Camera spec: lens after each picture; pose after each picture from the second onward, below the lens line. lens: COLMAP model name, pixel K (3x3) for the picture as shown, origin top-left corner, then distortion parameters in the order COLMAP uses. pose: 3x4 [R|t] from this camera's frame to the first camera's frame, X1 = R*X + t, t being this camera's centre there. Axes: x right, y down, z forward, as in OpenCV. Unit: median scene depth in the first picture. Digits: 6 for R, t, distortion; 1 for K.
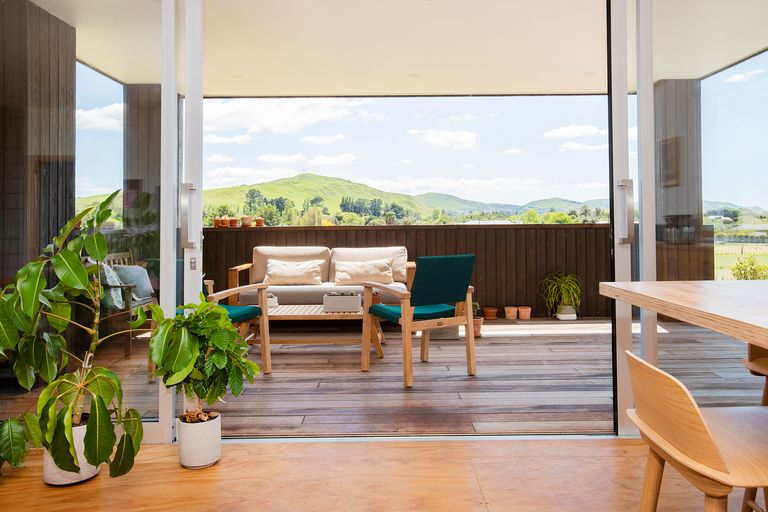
lens RADIAL K [[616.0, 0, 384.0], [0, 616.0, 256.0], [0, 0, 1]] dist [-0.006708, -0.001542]
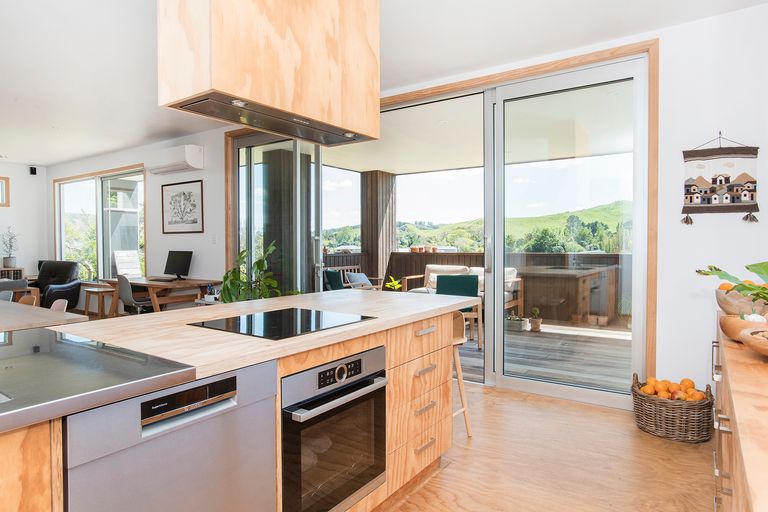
lens RADIAL K [[485.4, 0, 384.0], [0, 485.4, 256.0], [0, 0, 1]] dist [0.006679, 0.001391]
pose [[0.825699, 0.018079, -0.563821, 0.428157], [-0.032181, 0.999368, -0.015084, -0.014956], [0.563192, 0.030599, 0.825760, -0.129077]]
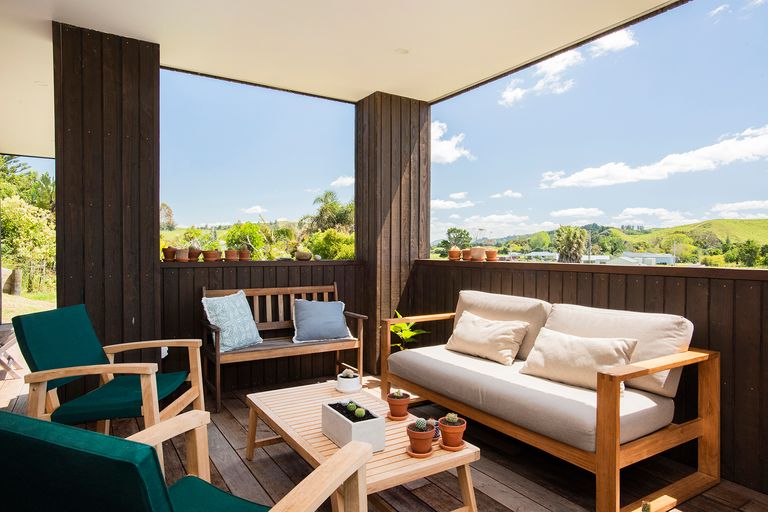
lens RADIAL K [[485.4, 0, 384.0], [0, 485.4, 256.0], [0, 0, 1]] dist [0.006679, 0.001391]
pose [[0.548114, 0.019531, -0.836176, 0.208792], [-0.051569, 0.998614, -0.010478, -0.043859], [0.834813, 0.048863, 0.548362, 0.626868]]
